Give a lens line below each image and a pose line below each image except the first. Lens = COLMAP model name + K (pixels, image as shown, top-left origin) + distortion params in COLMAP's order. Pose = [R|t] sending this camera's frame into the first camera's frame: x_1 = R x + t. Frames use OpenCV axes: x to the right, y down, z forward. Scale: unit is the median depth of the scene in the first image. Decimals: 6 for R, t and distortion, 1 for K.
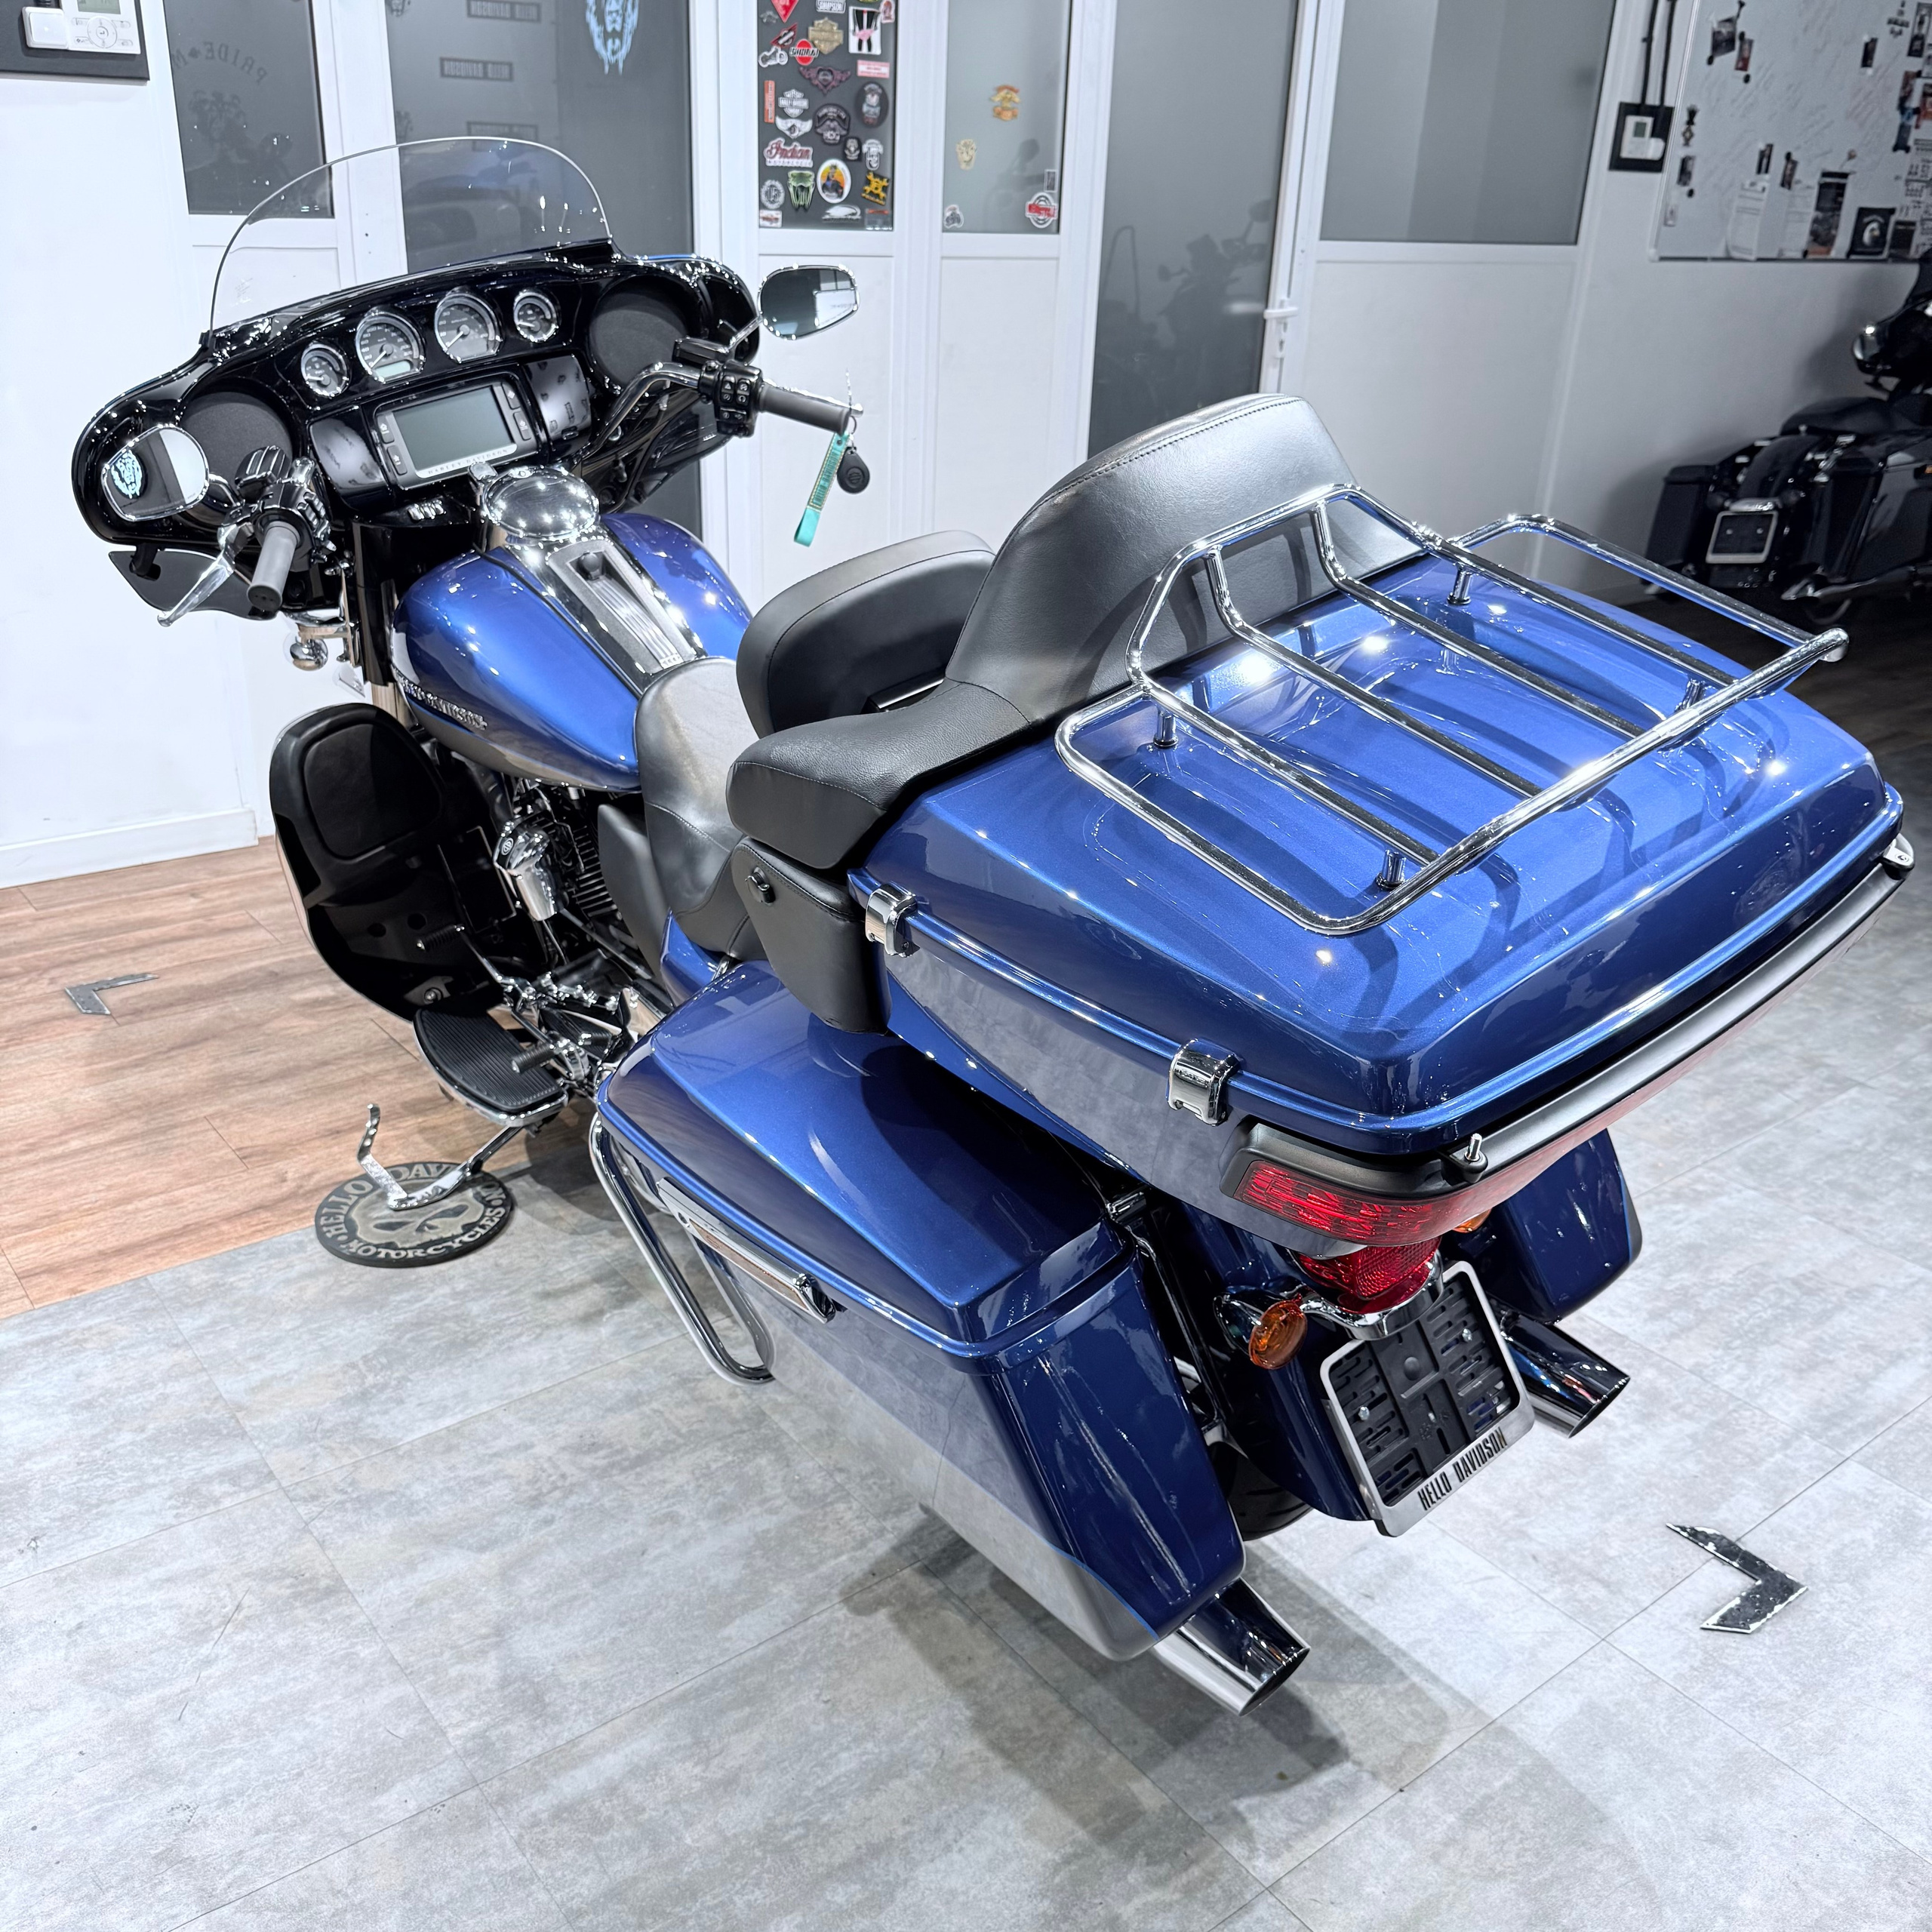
lens RADIAL K [[1812.1, 0, 964.0], [0, 1812.1, 988.3], [0, 0, 1]] dist [0.021825, -0.032834]
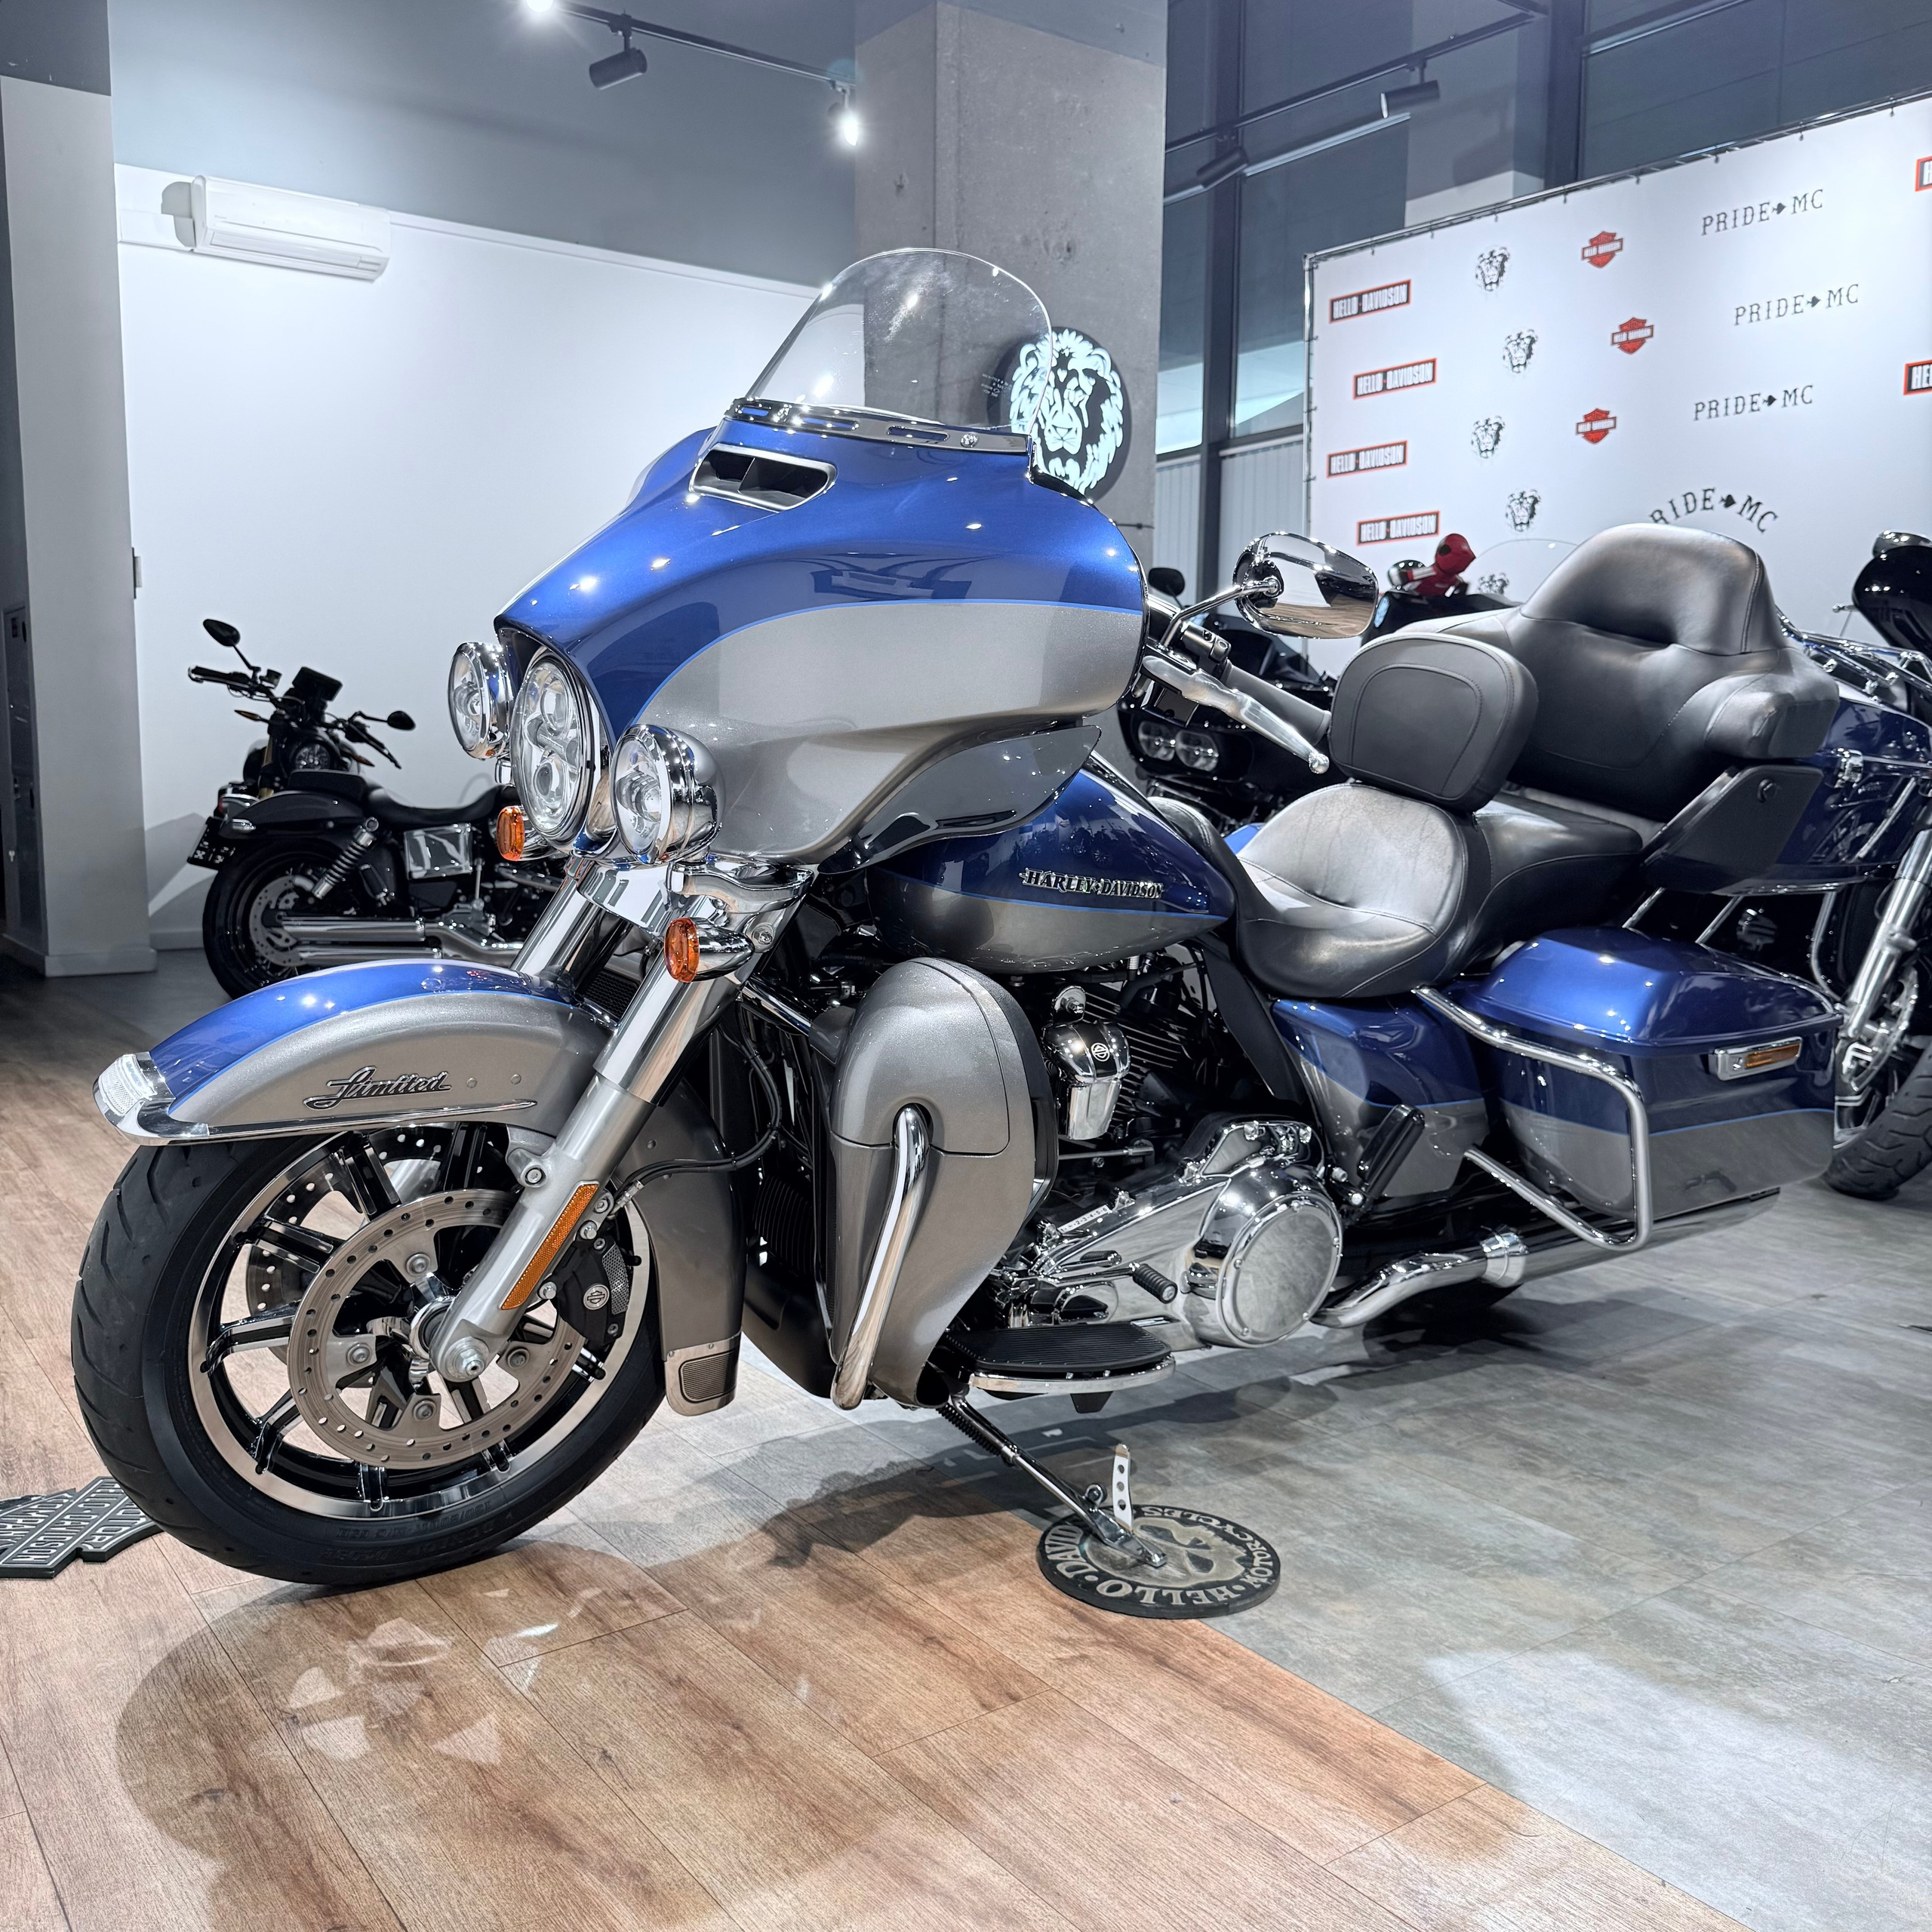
lens RADIAL K [[1780.9, 0, 954.2], [0, 1780.9, 972.8], [0, 0, 1]] dist [0.159871, -0.325576]
pose [[0.046163, -0.156874, 0.986539, -1.292939], [0.399507, 0.908071, 0.125702, -0.292673], [-0.915567, 0.388327, 0.104591, 1.135449]]
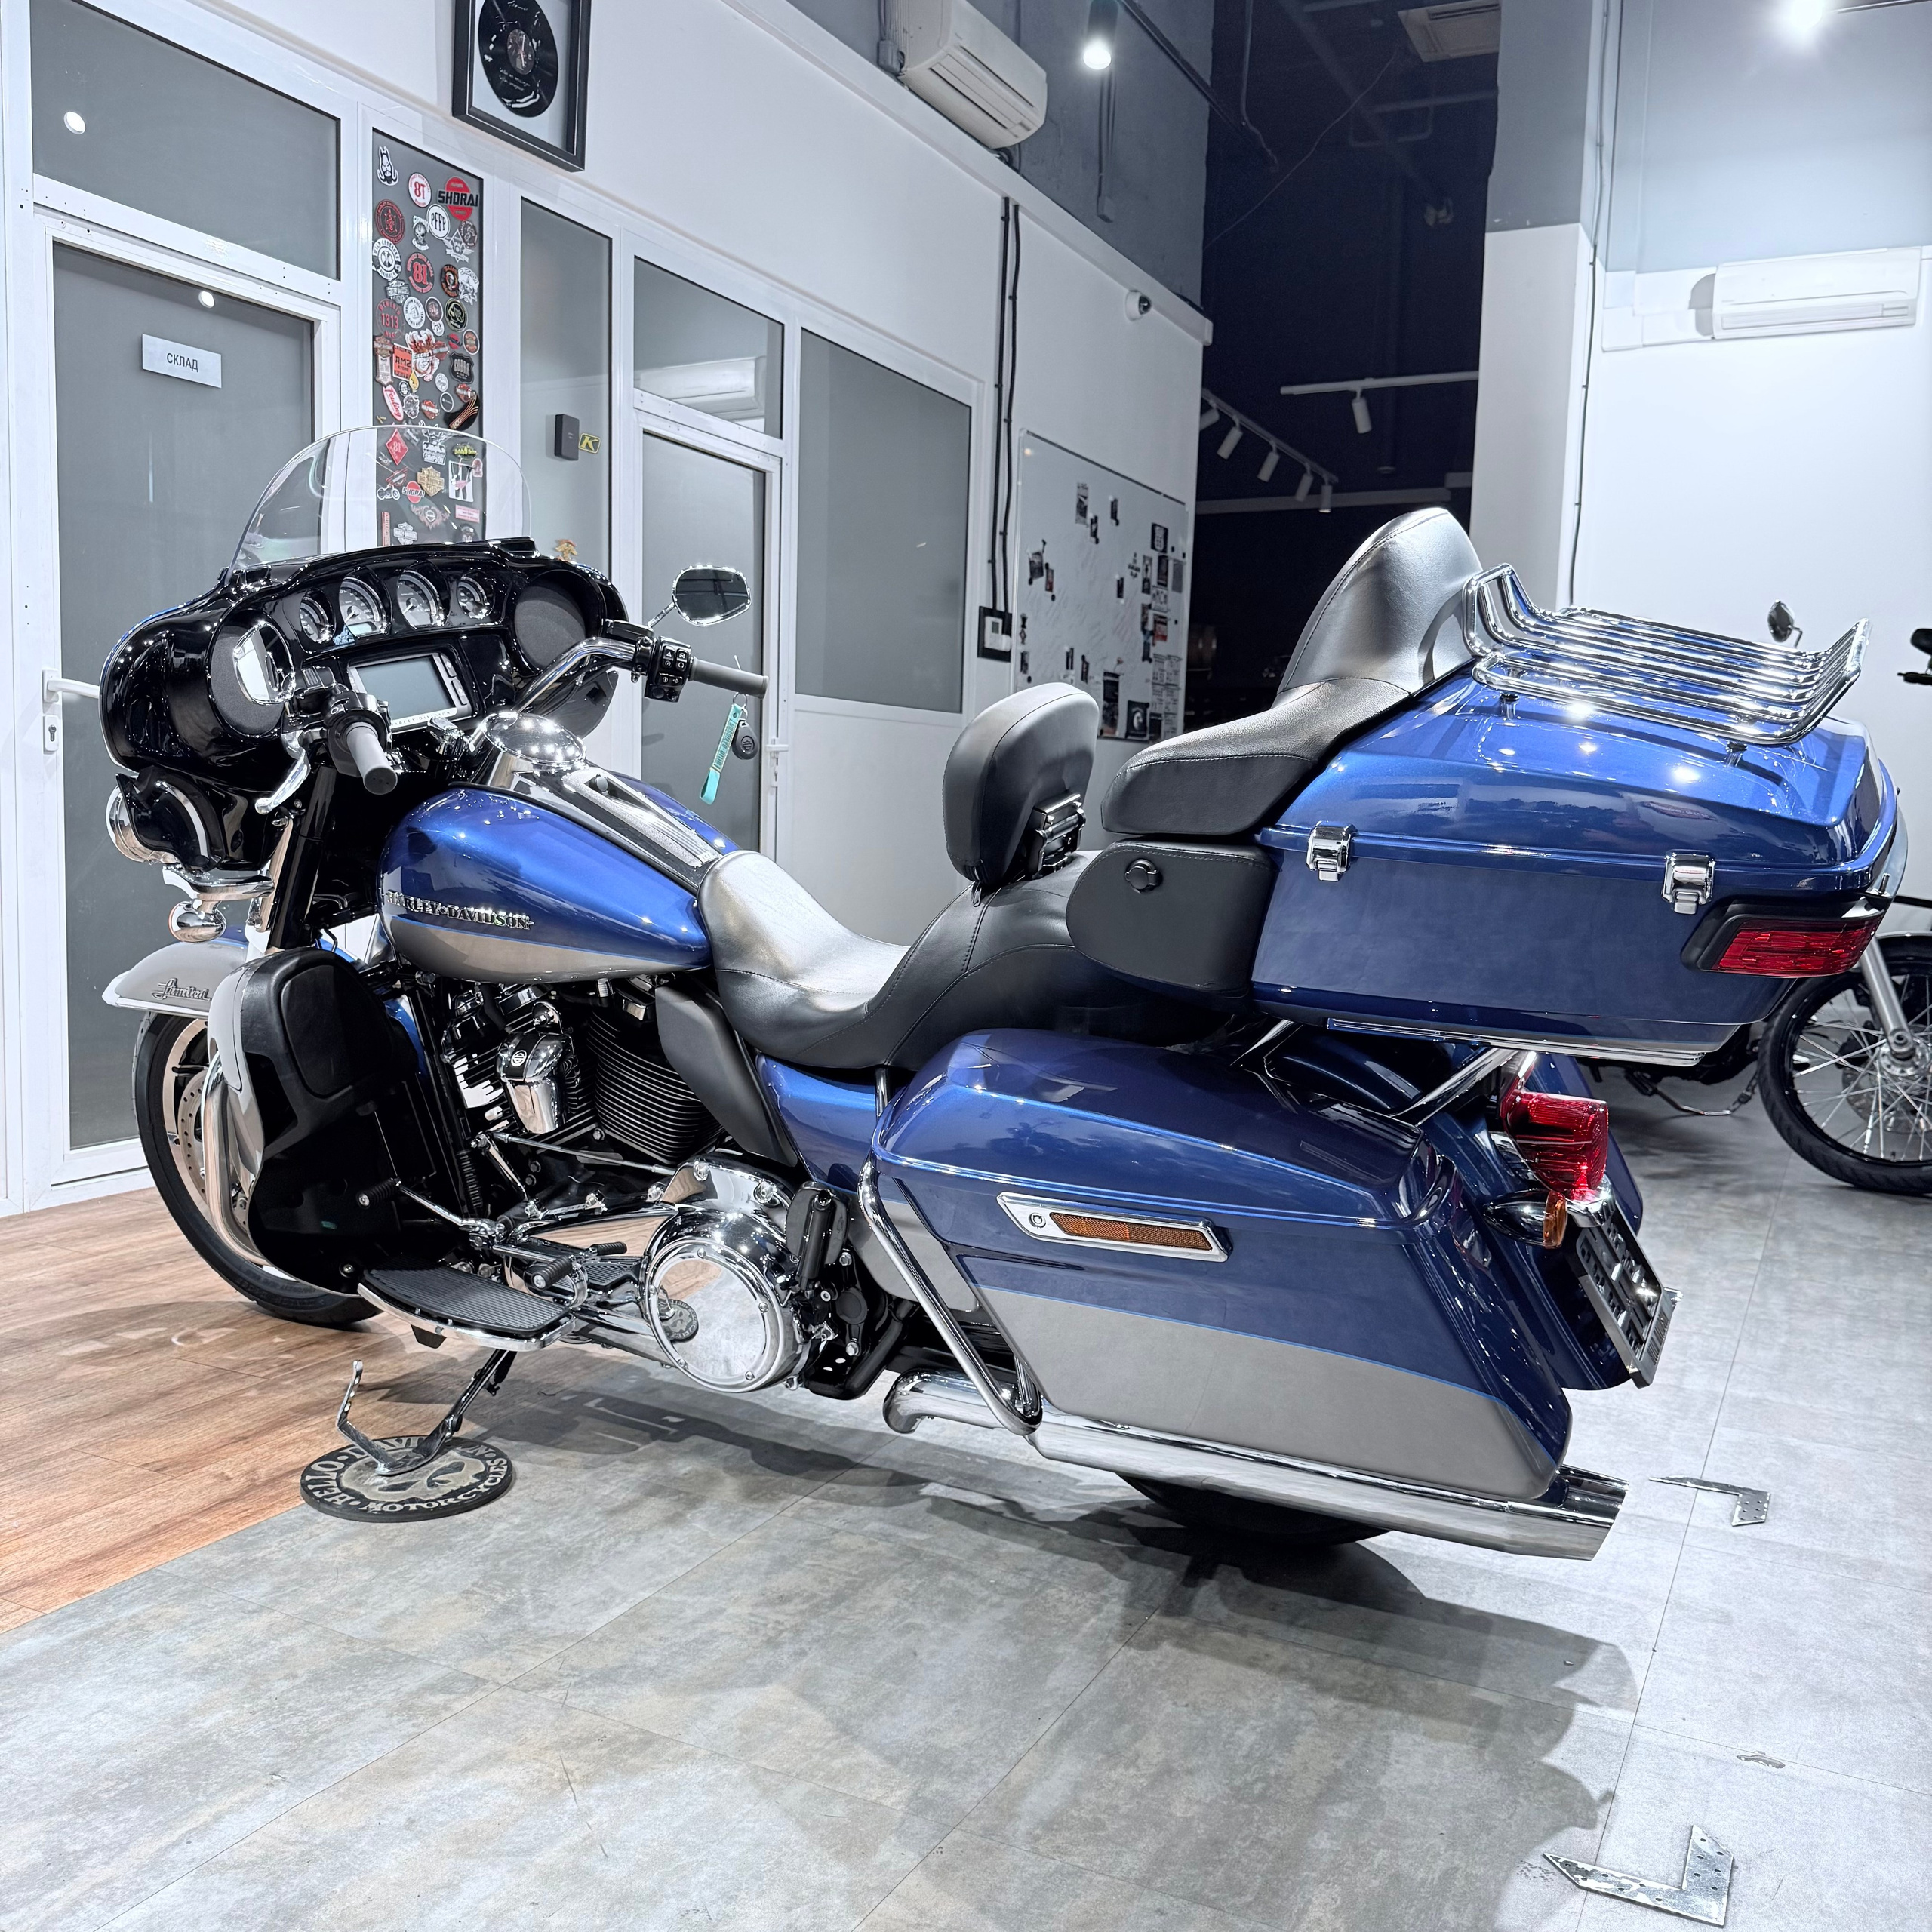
lens RADIAL K [[1785.7, 0, 963.3], [0, 1785.7, 970.0], [0, 0, 1]] dist [0.124655, -0.228917]
pose [[0.907171, -0.054237, 0.417251, -0.526930], [0.177668, 0.948292, -0.263015, 0.216961], [-0.381411, 0.312732, 0.869899, 0.022443]]
